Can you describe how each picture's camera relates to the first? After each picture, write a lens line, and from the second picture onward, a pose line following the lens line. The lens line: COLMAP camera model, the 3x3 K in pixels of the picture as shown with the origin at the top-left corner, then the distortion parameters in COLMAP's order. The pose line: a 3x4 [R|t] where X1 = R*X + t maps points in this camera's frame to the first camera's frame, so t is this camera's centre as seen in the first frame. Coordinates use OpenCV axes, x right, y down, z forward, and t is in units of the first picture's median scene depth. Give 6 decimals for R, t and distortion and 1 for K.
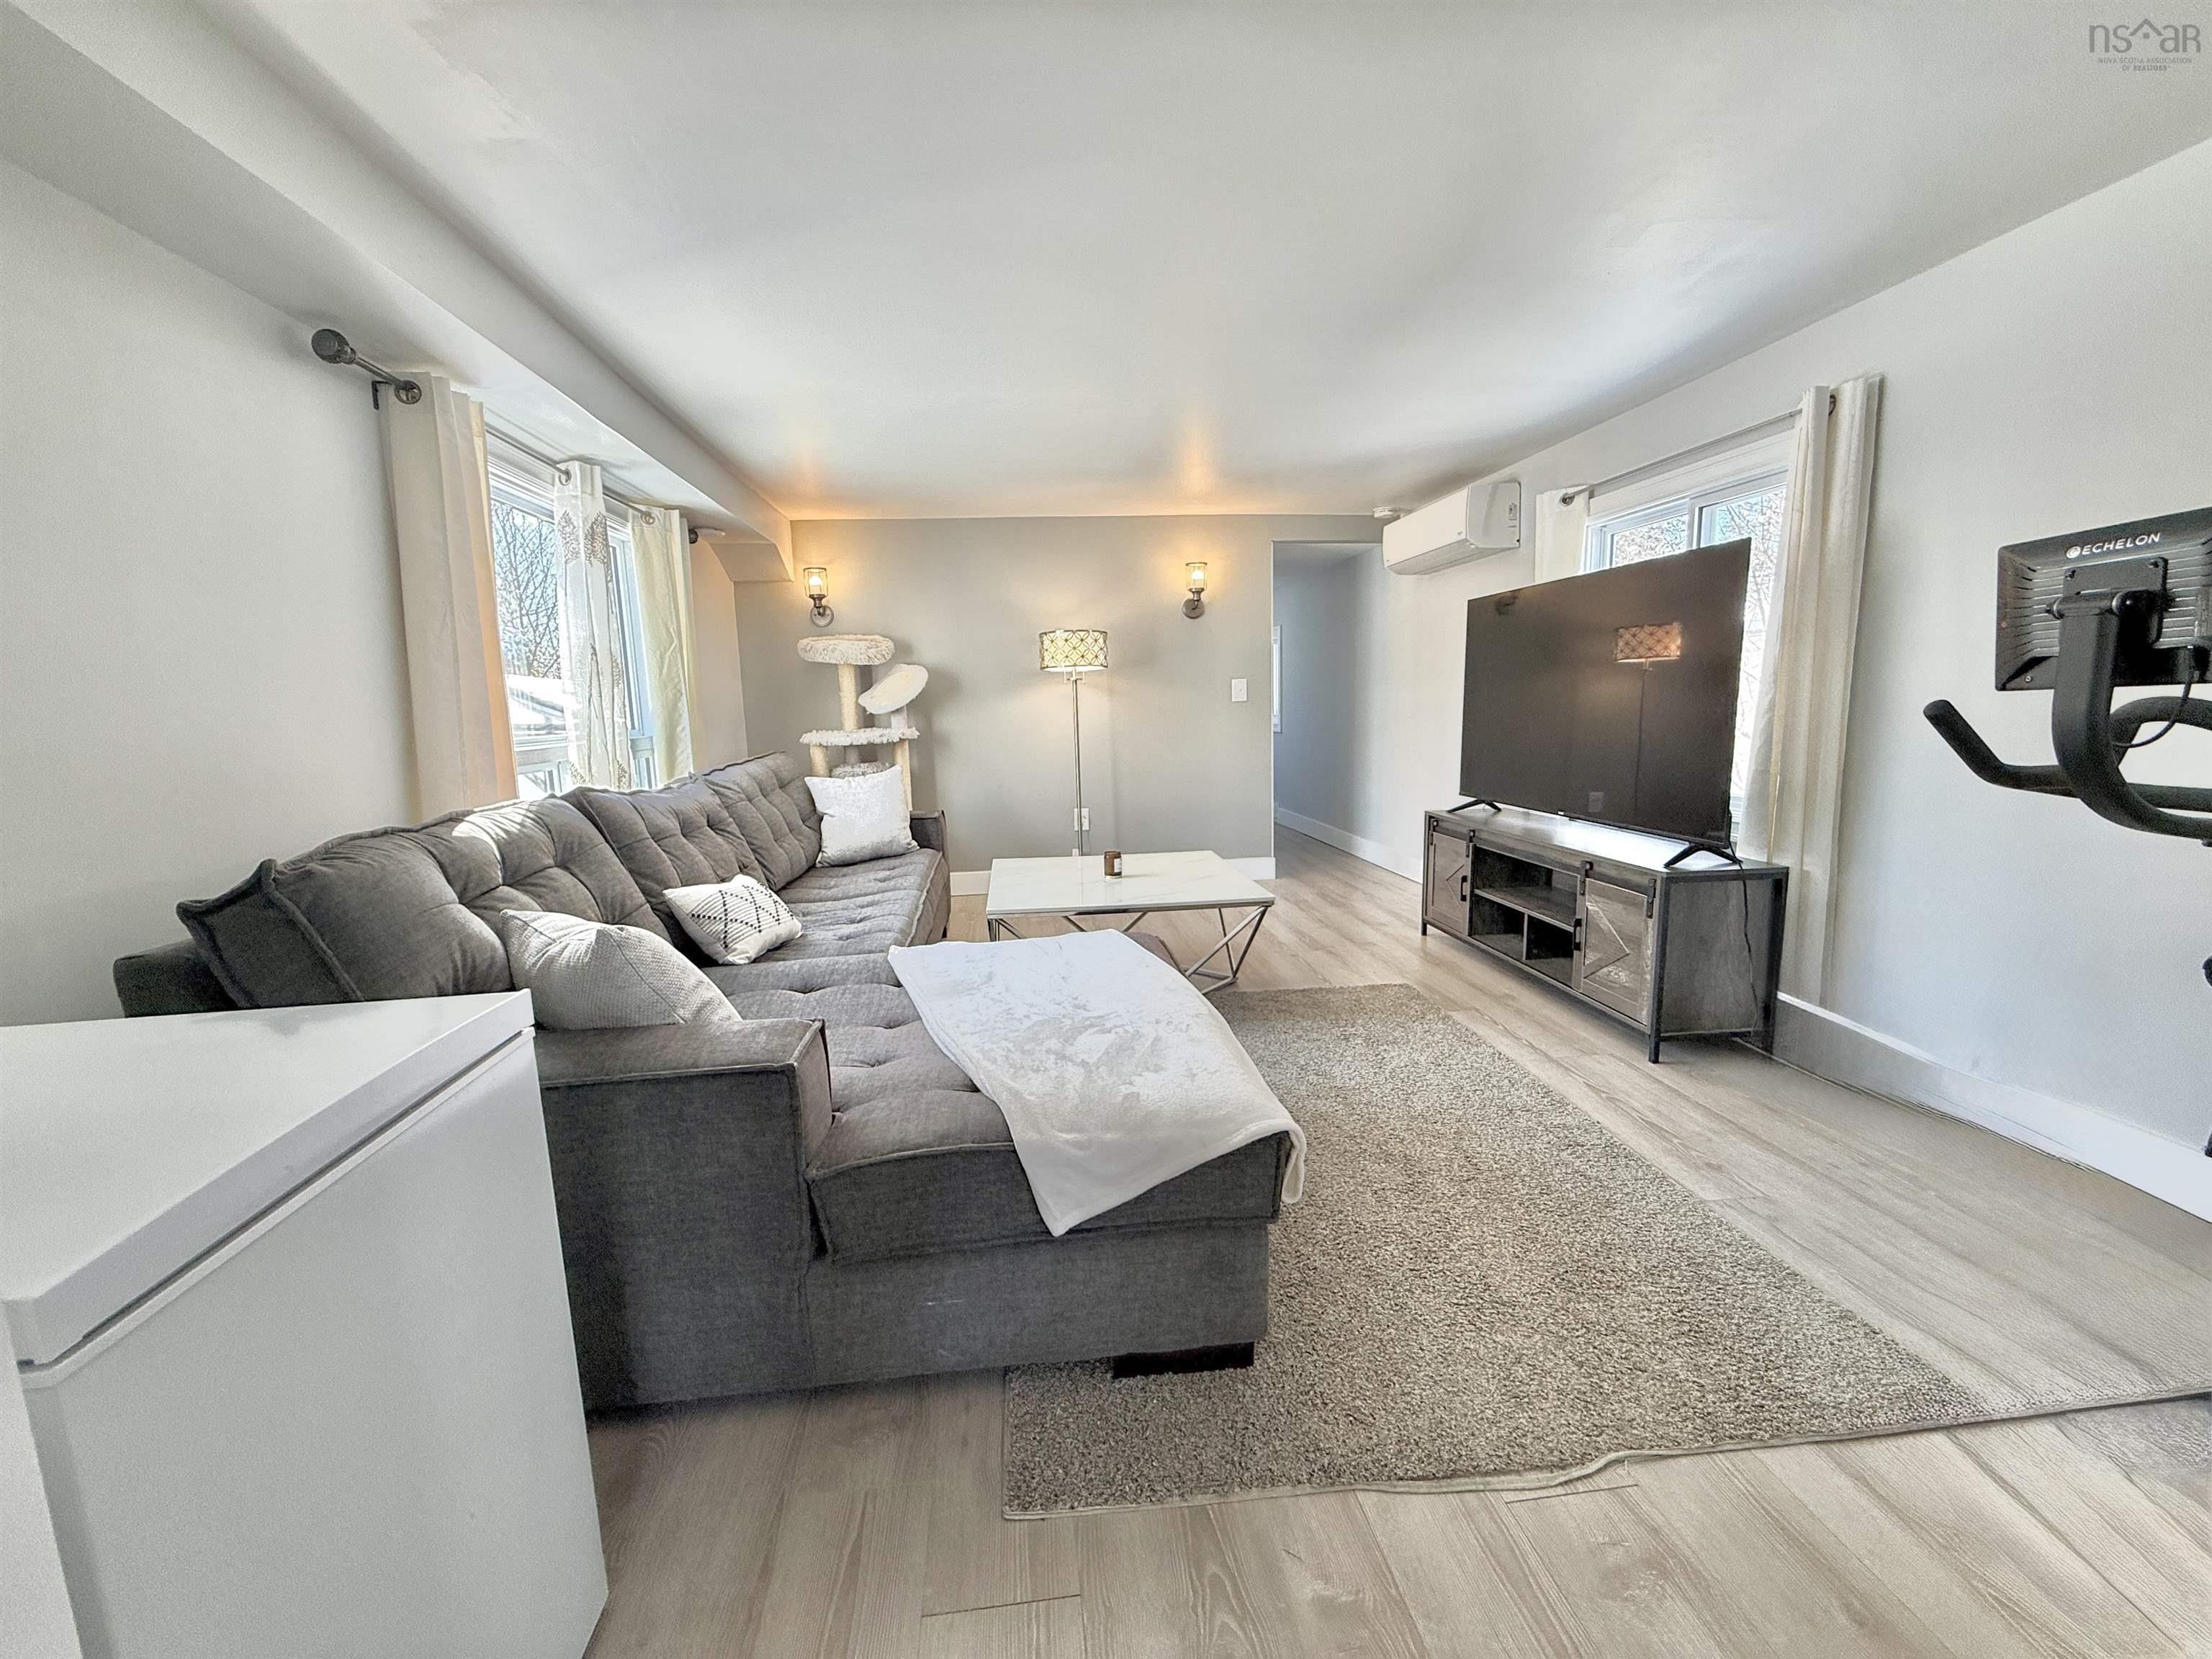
lens RADIAL K [[890.8, 0, 1099.8], [0, 890.8, 825.2], [0, 0, 1]] dist [-0.000957, -0.000039]
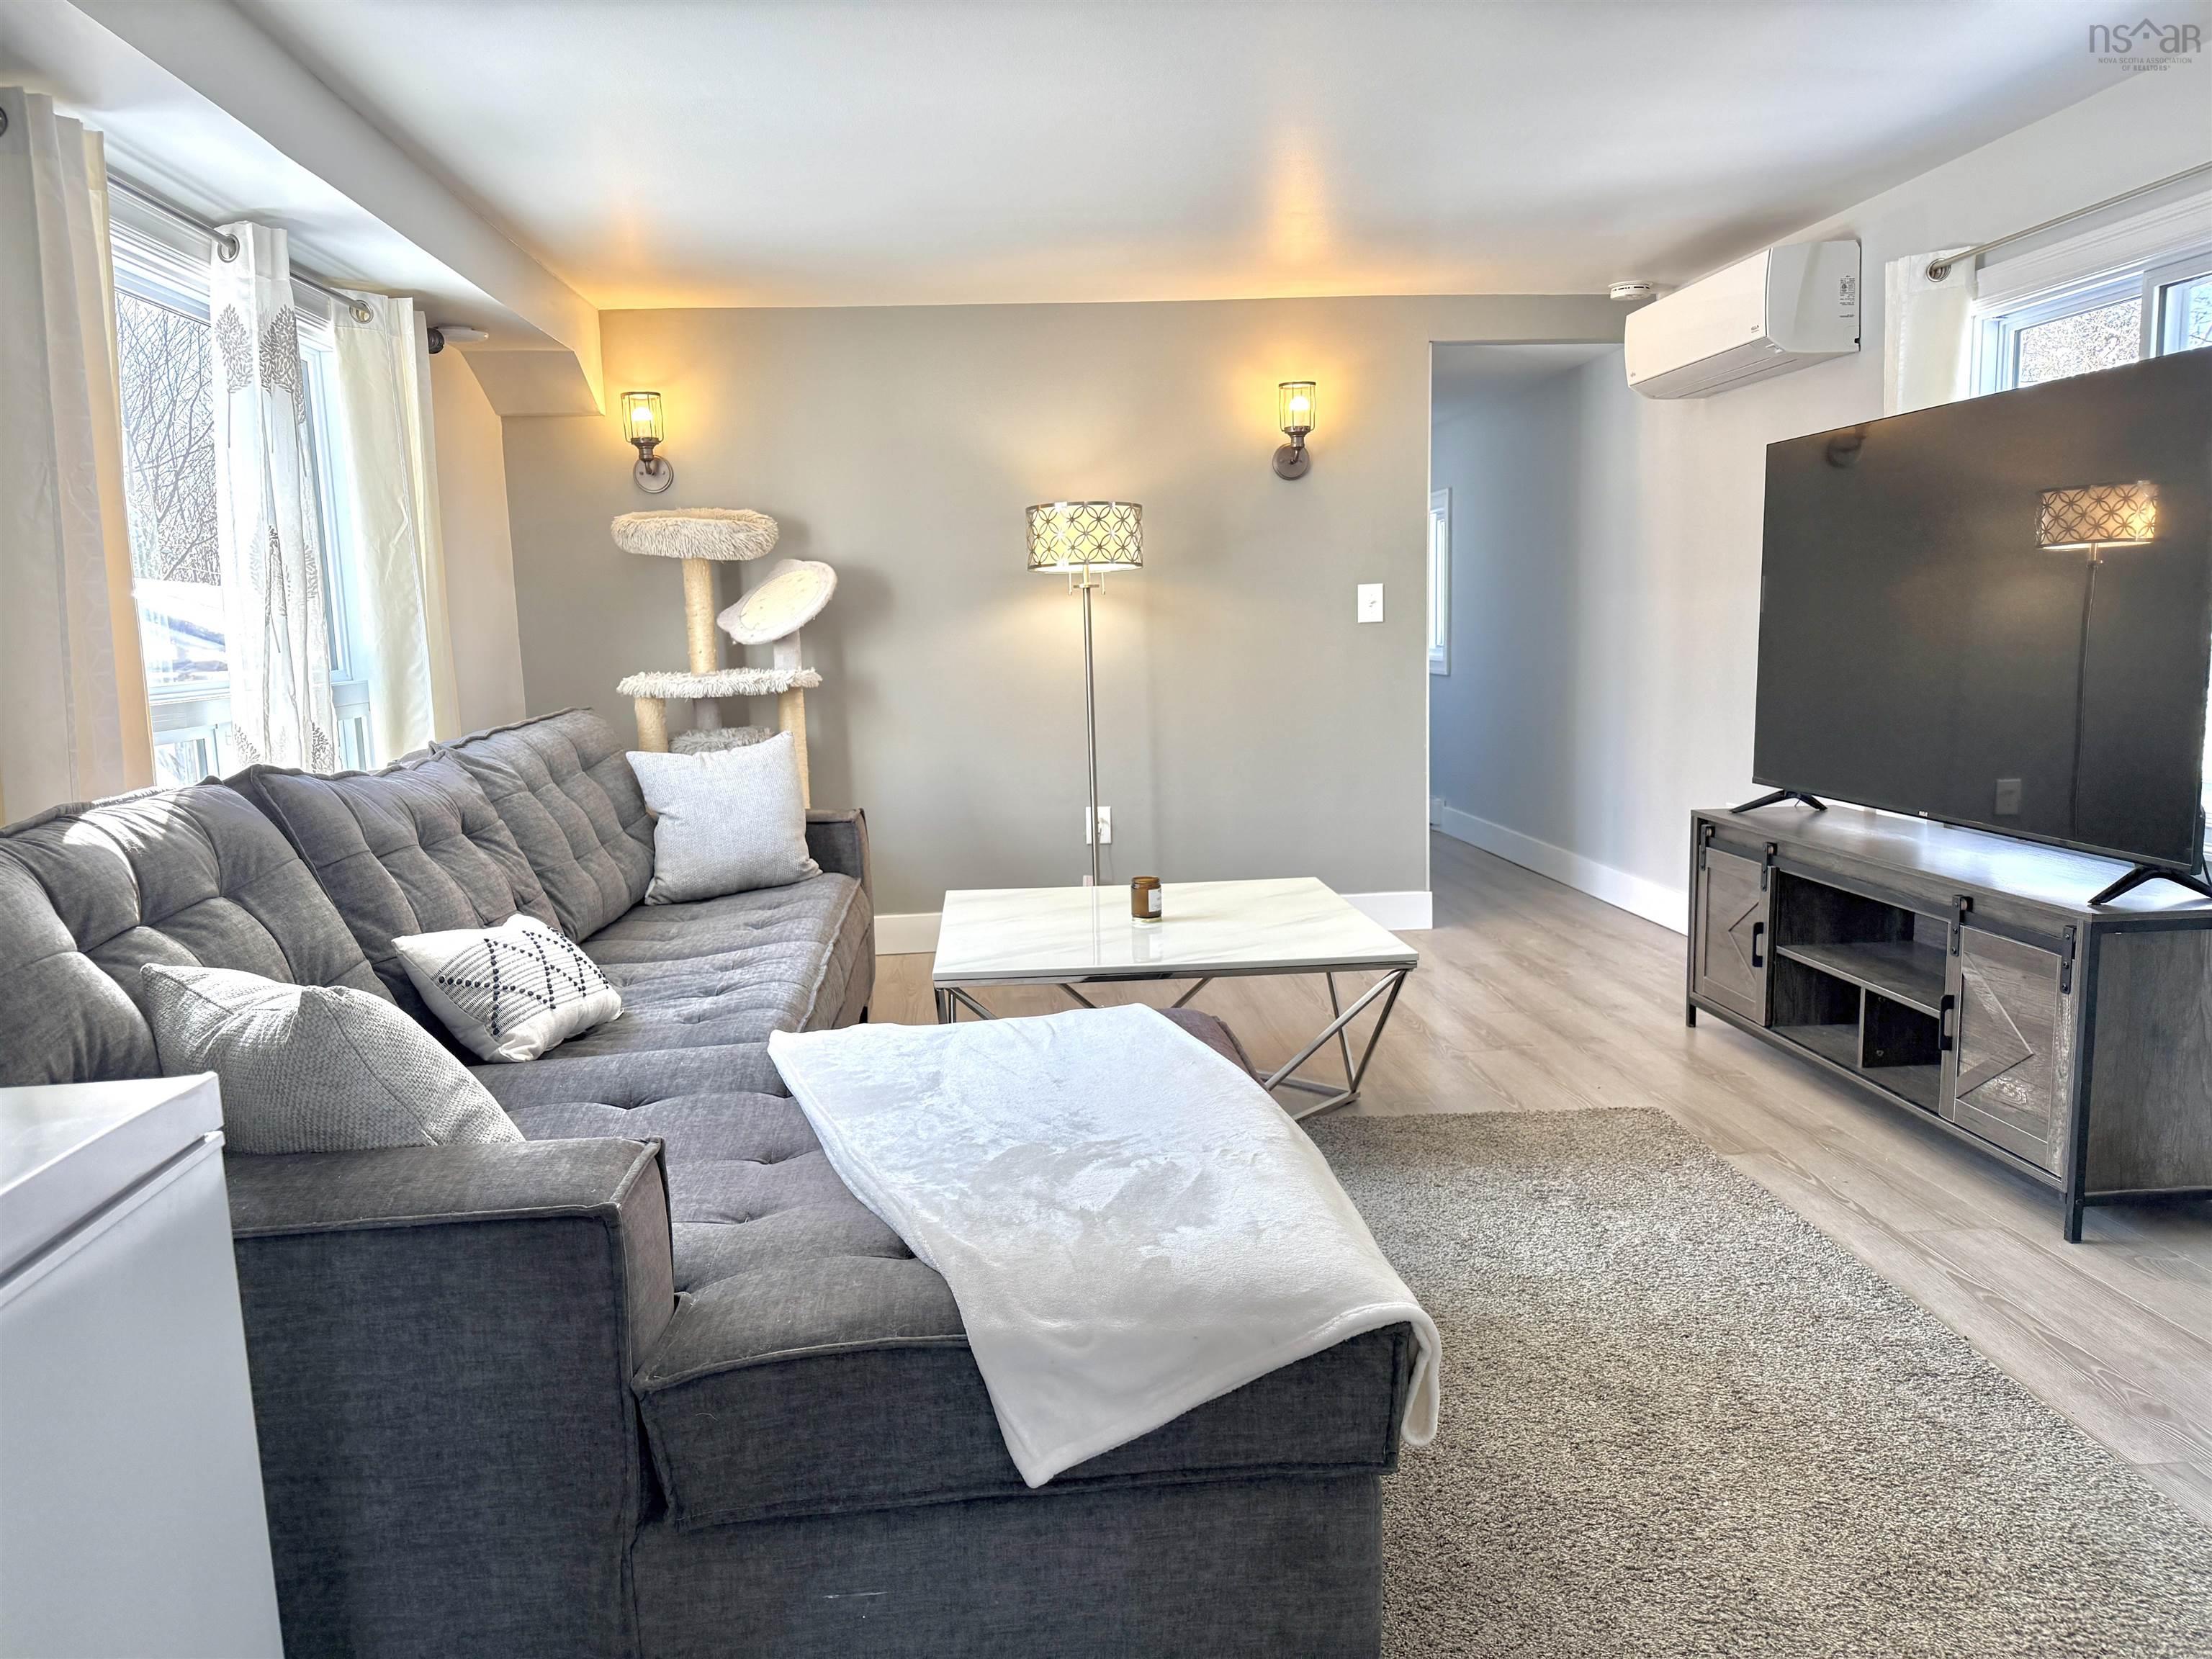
lens RADIAL K [[1558.6, 0, 1106.0], [0, 1558.6, 829.5], [0, 0, 1]] dist [0.118332, -0.190207]
pose [[0.999787, 0.001740, -0.020570, 0.008421], [-0.001849, 0.999984, -0.005315, 0.002989], [0.020561, 0.005351, 0.999774, -0.037760]]
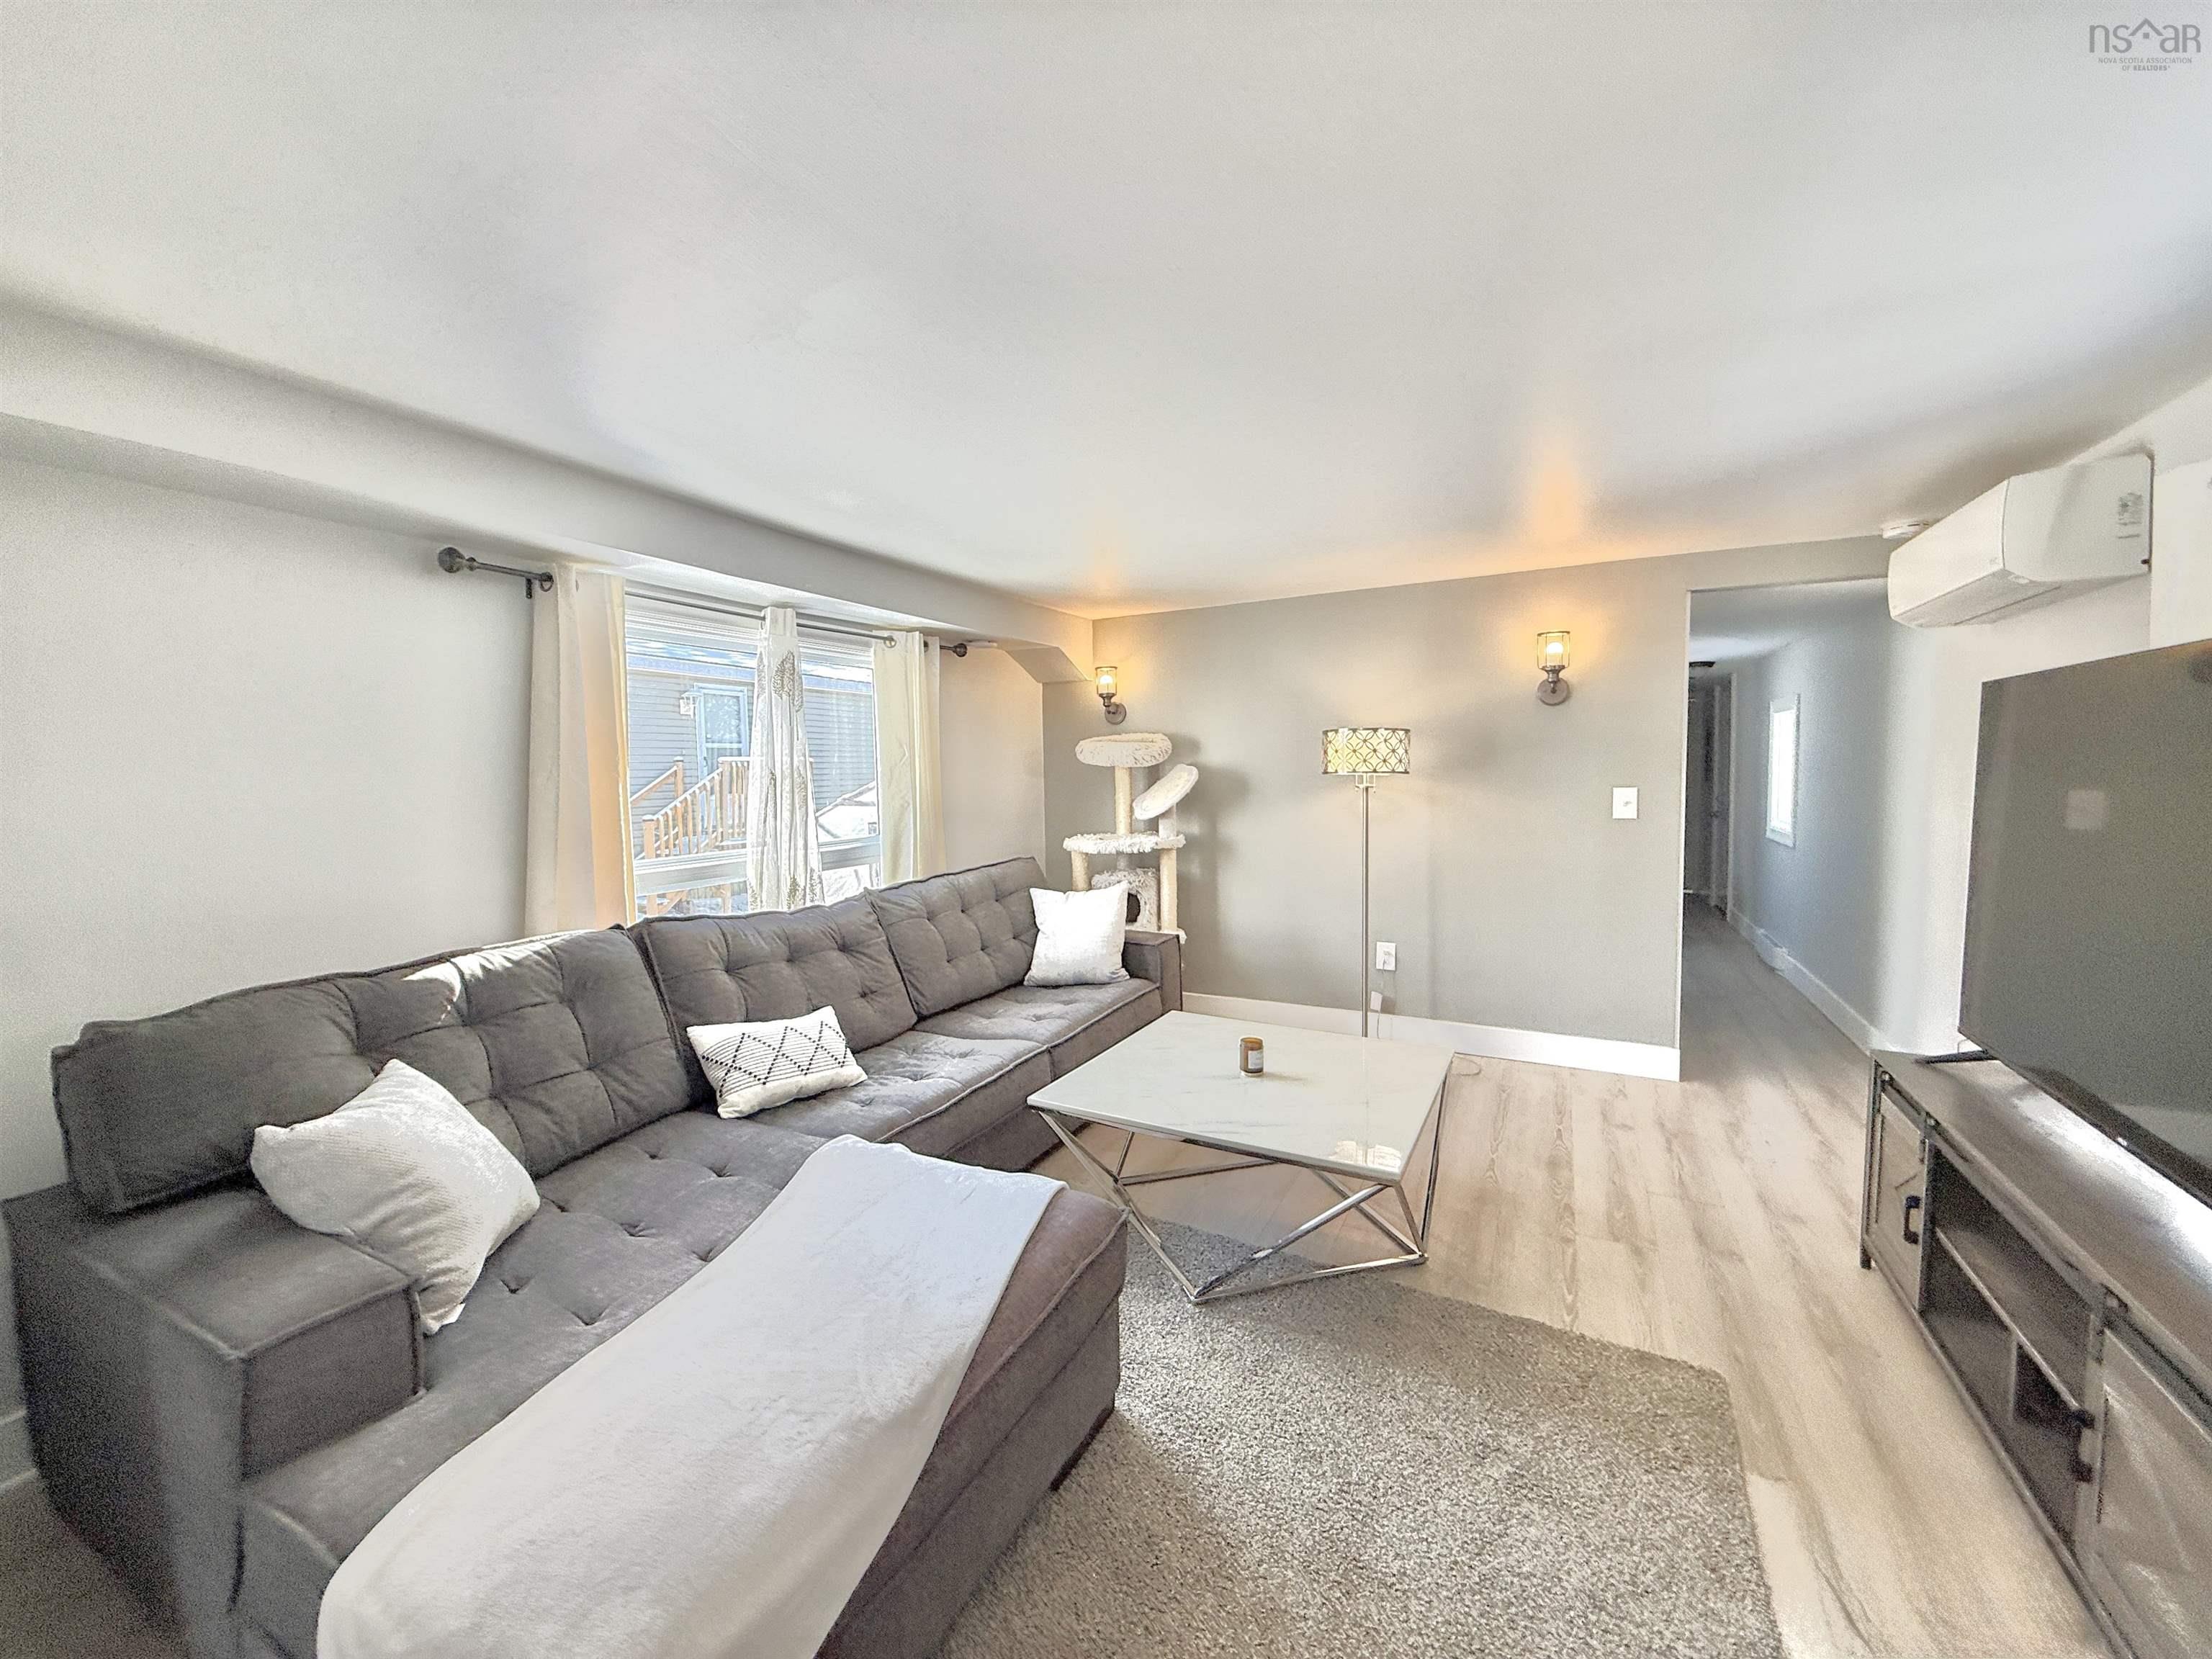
lens RADIAL K [[884.3, 0, 1096.2], [0, 884.3, 821.7], [0, 0, 1]] dist [-0.000046, 0.000098]
pose [[0.822570, 0.050100, -0.566453, 0.325151], [-0.085594, 0.995671, -0.036233, -0.117603], [0.562186, 0.078289, 0.823297, 0.293035]]
